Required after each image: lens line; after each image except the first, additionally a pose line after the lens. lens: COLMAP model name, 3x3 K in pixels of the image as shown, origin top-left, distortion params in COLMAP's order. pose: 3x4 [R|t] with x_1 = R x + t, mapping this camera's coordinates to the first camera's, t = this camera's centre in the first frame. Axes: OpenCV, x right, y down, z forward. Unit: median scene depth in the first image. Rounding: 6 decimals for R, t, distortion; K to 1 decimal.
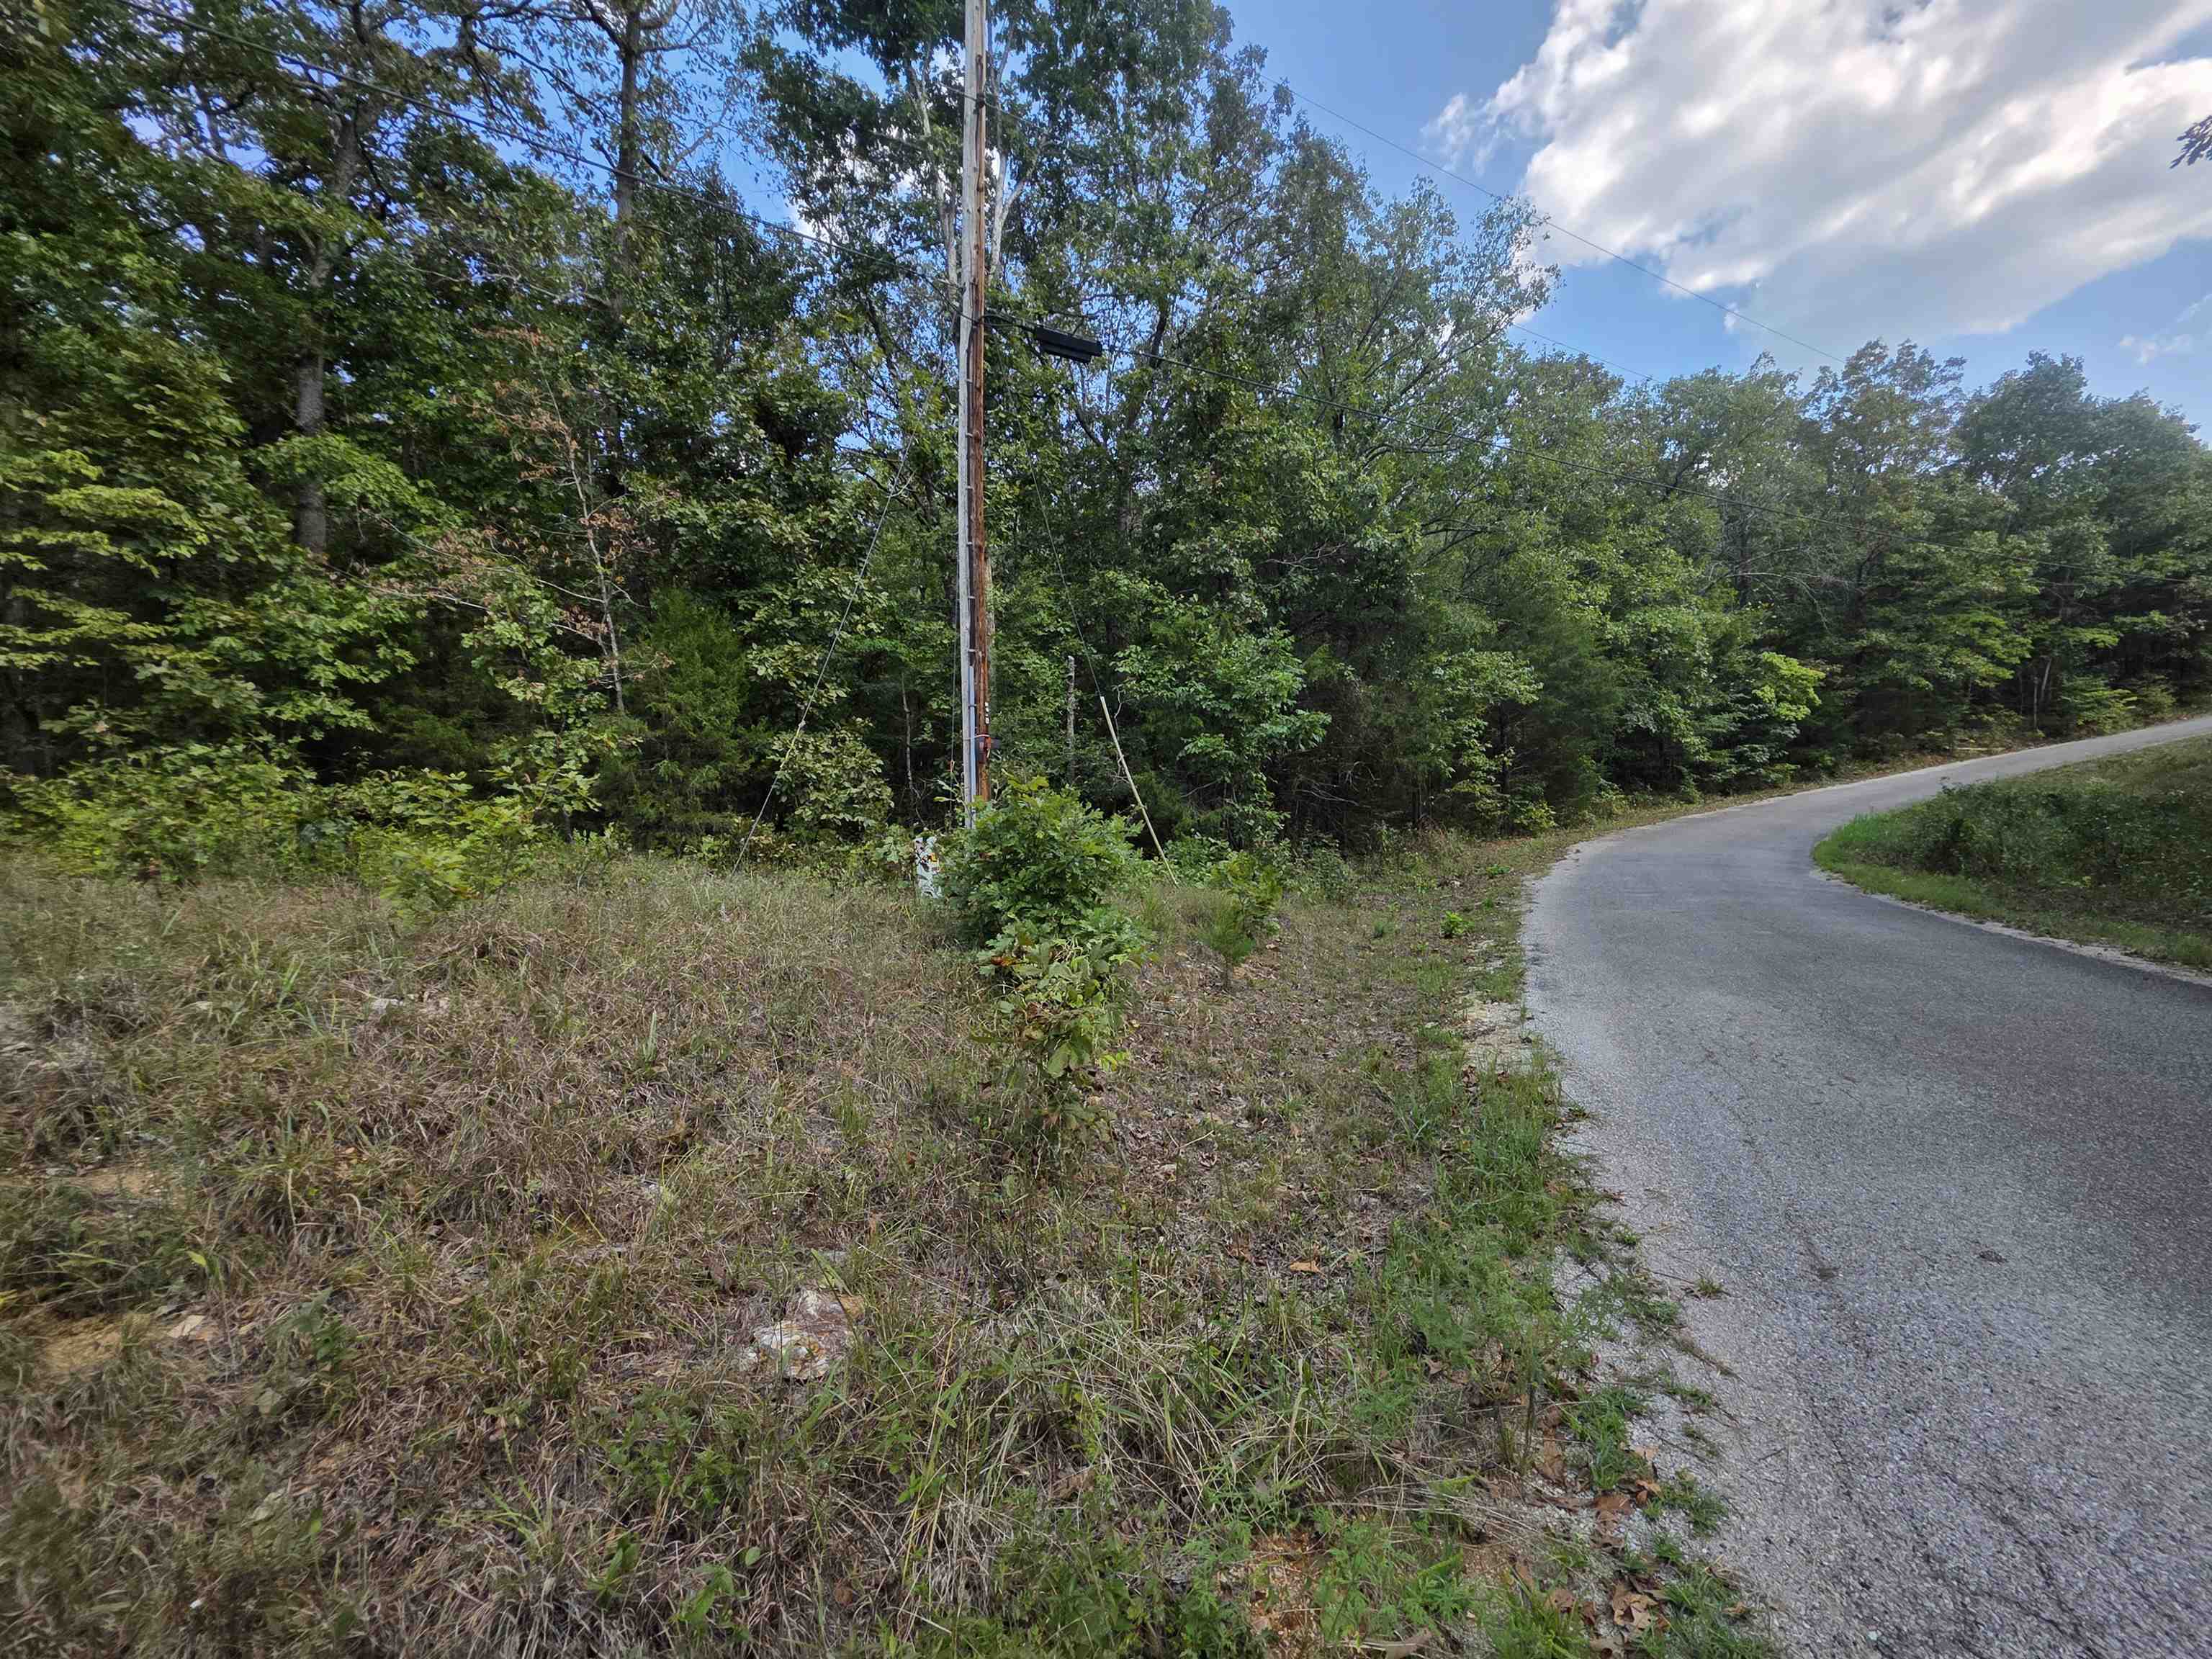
lens RADIAL K [[884.0, 0, 1111.2], [0, 884.0, 830.9], [0, 0, 1]] dist [0.001783, 0.000128]
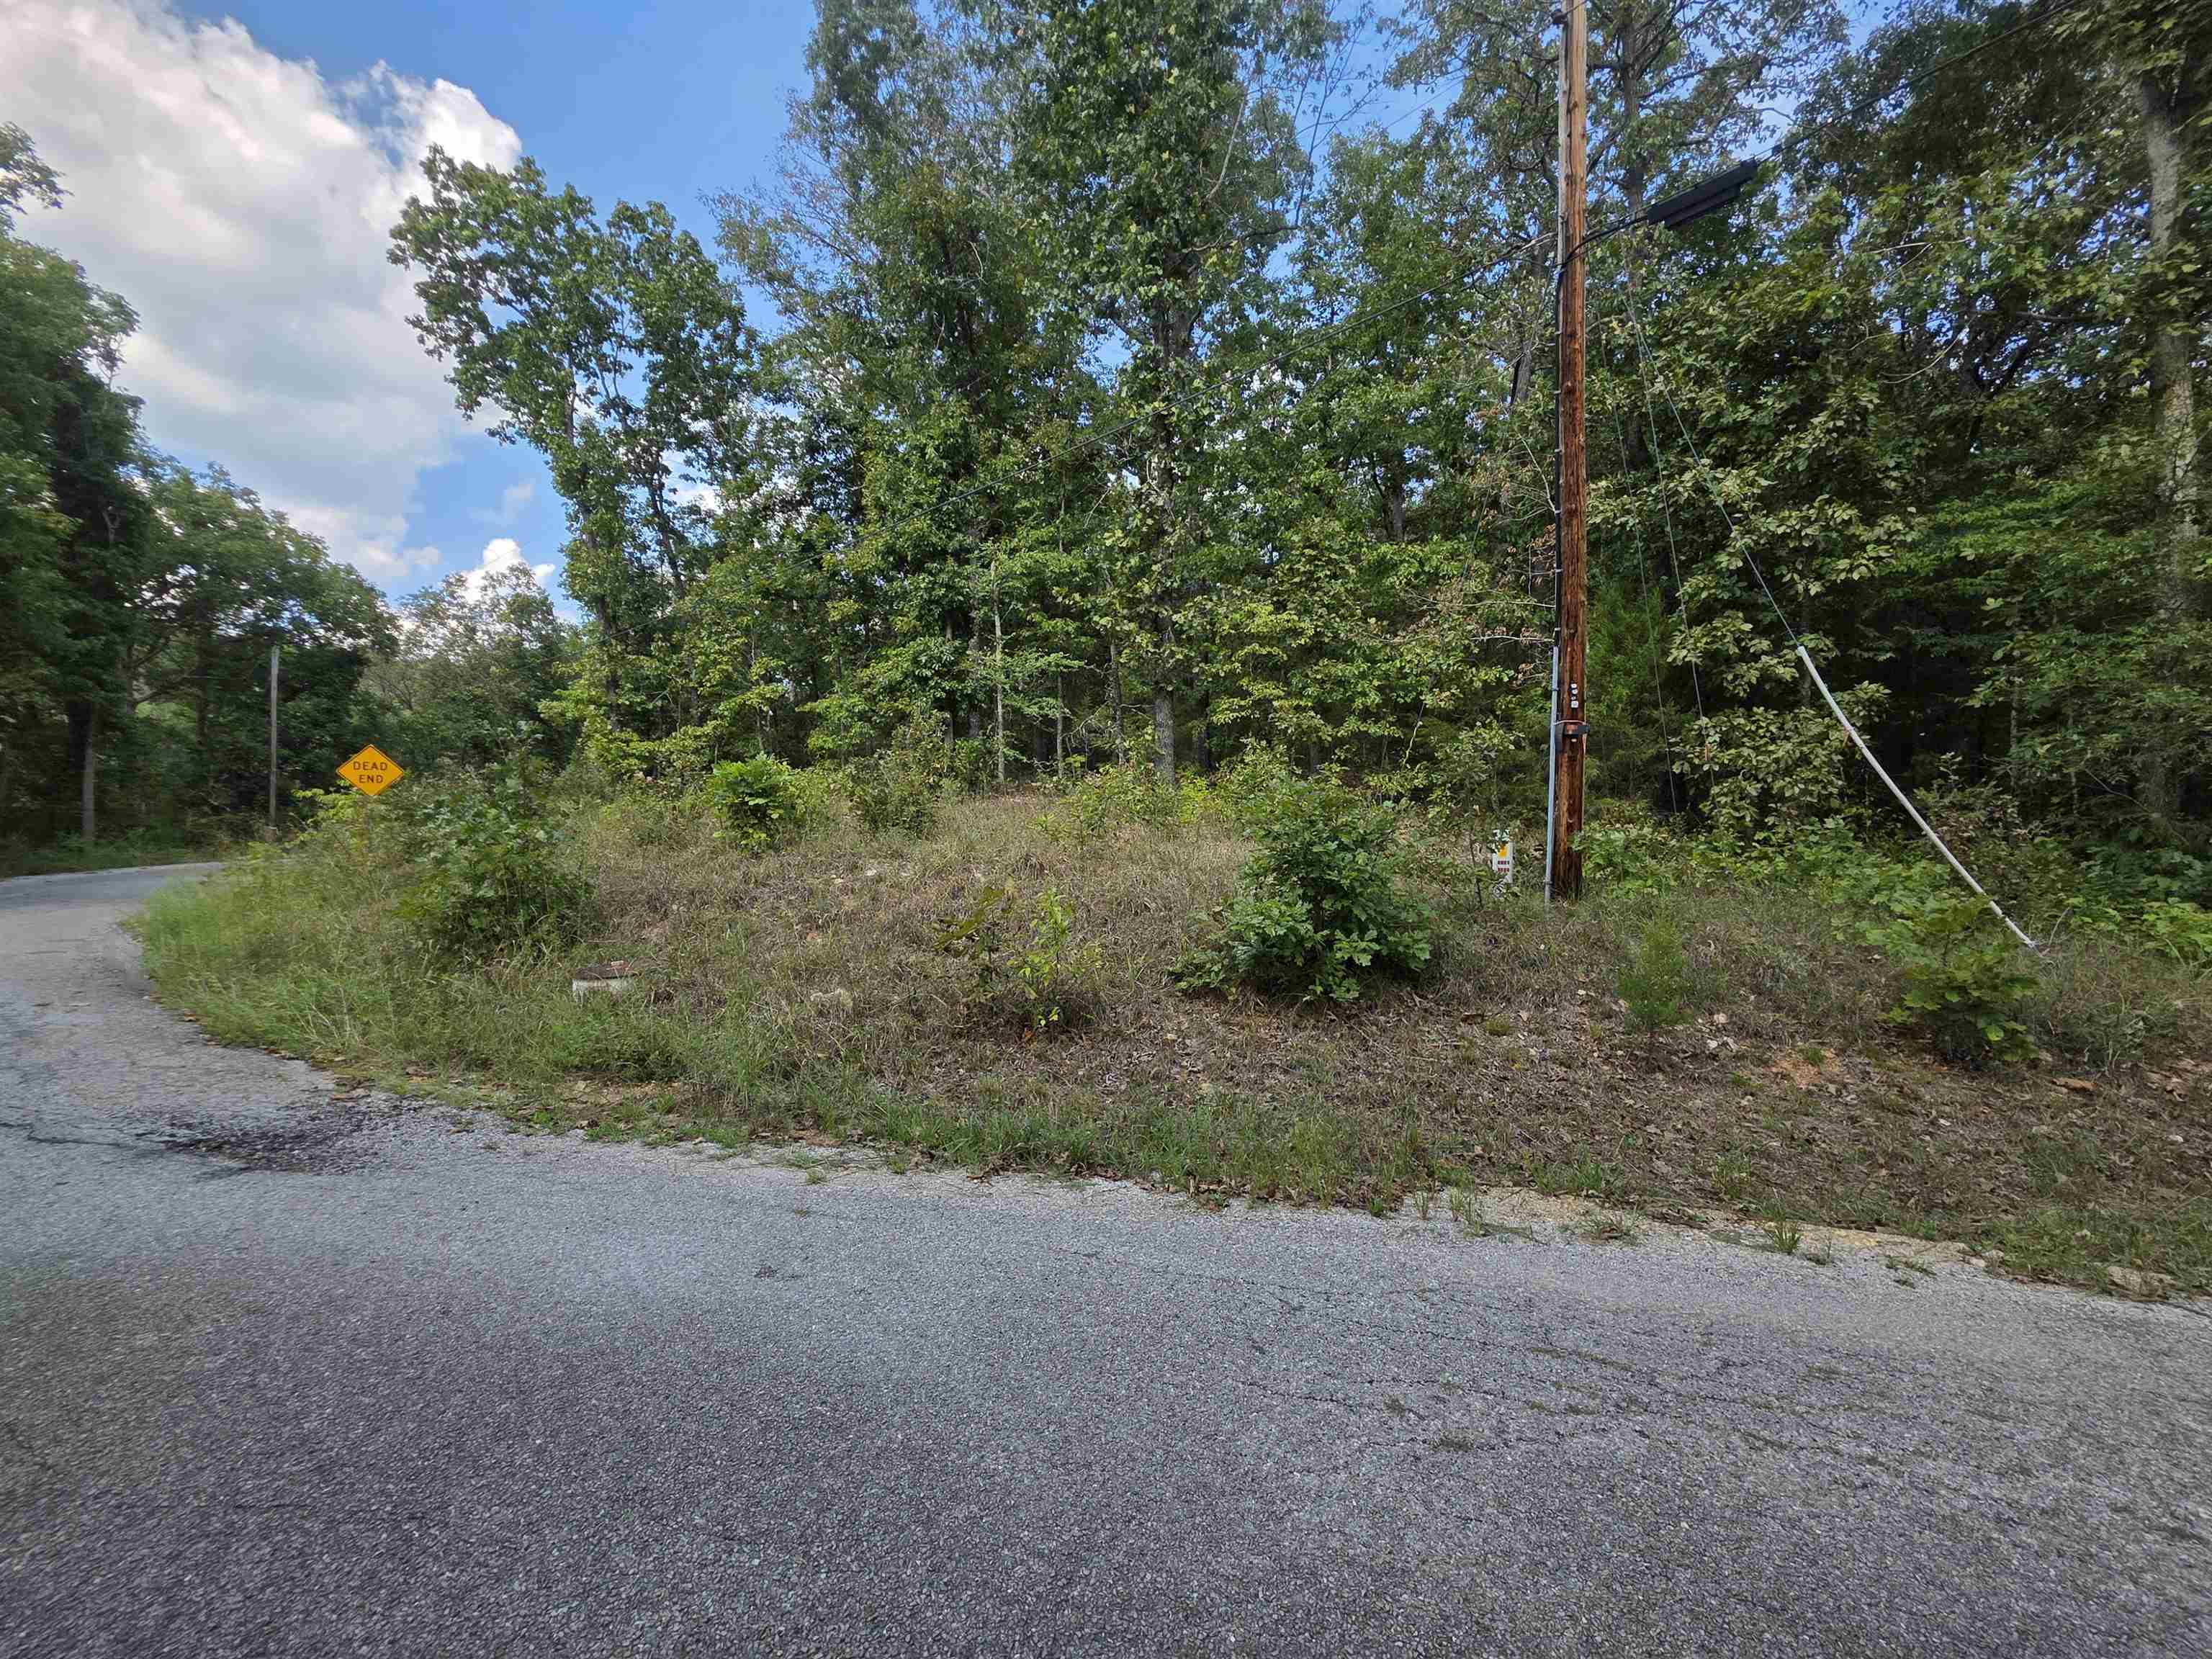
lens RADIAL K [[920.1, 0, 1132.0], [0, 920.1, 820.3], [0, 0, 1]] dist [0.001044, -0.000686]
pose [[0.152182, 0.046829, -0.987242, 0.549429], [-0.035084, 0.998503, 0.041955, -0.024335], [0.987730, 0.028252, 0.153598, 0.314642]]
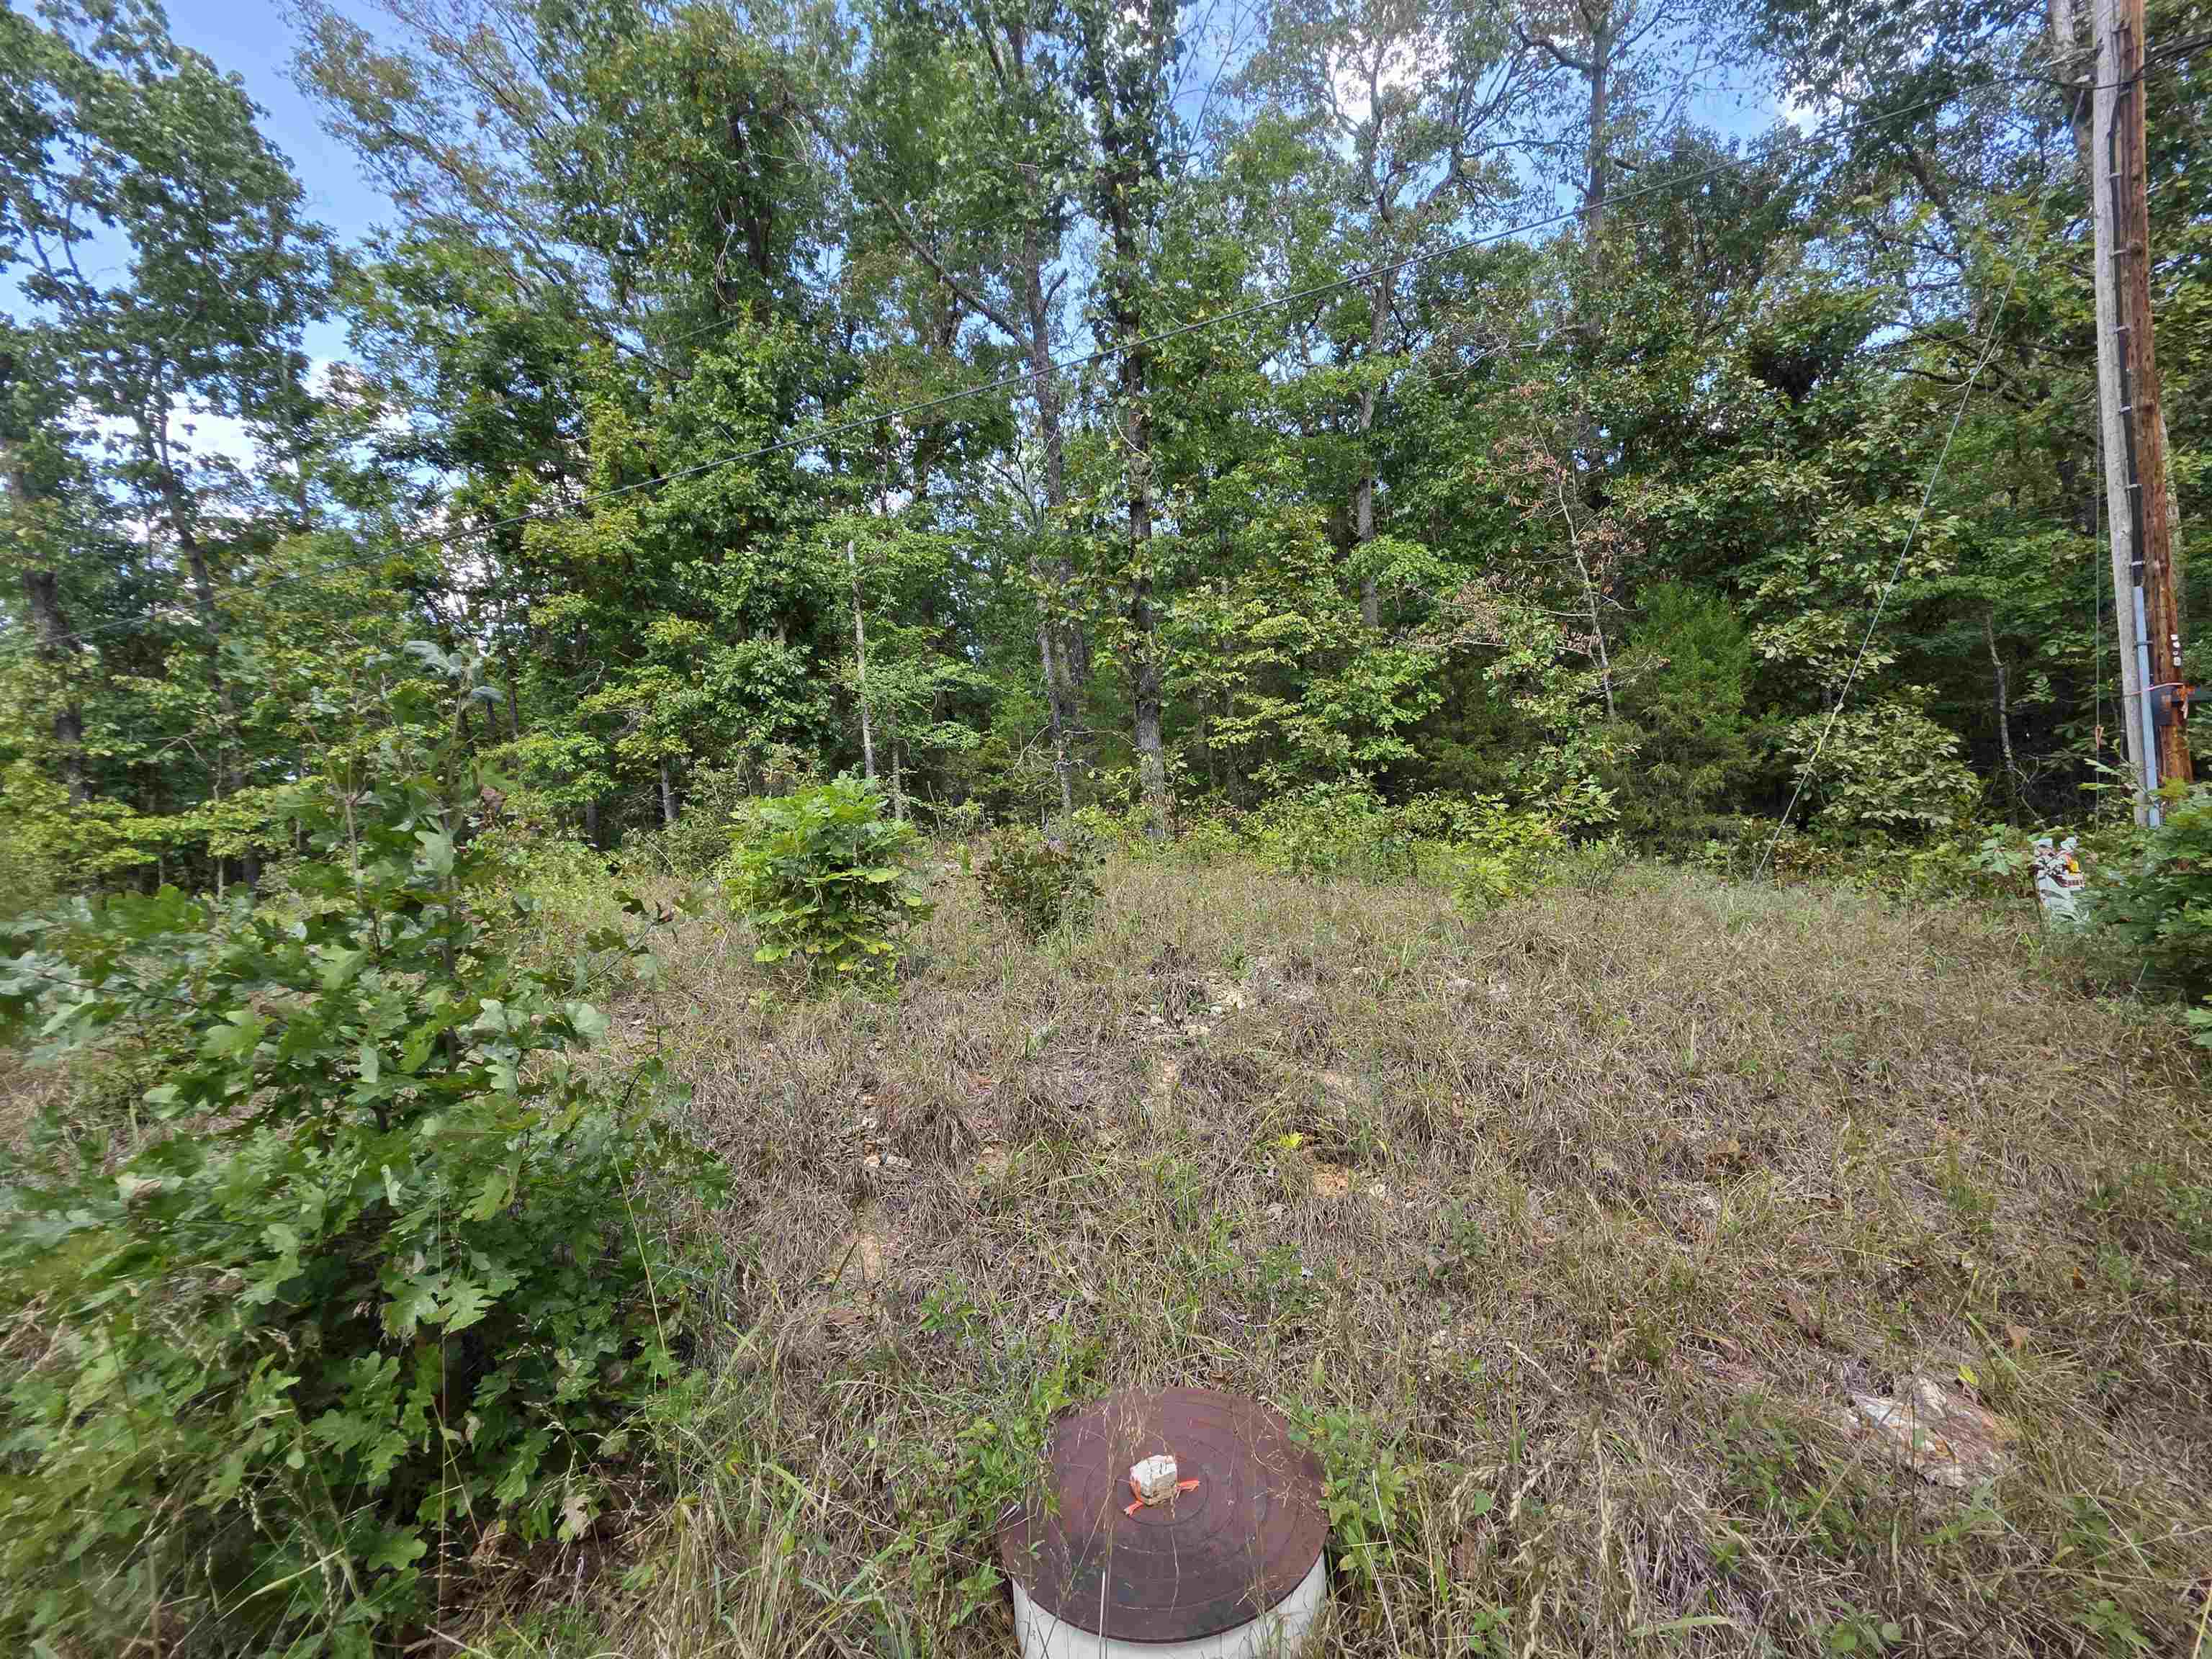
lens RADIAL K [[886.2, 0, 1108.1], [0, 886.2, 828.1], [0, 0, 1]] dist [0.001900, 0.000124]
pose [[0.532323, -0.027661, -0.846089, -0.006046], [0.022510, 0.999575, -0.018517, -0.004761], [0.846242, -0.009188, 0.532720, -0.036195]]
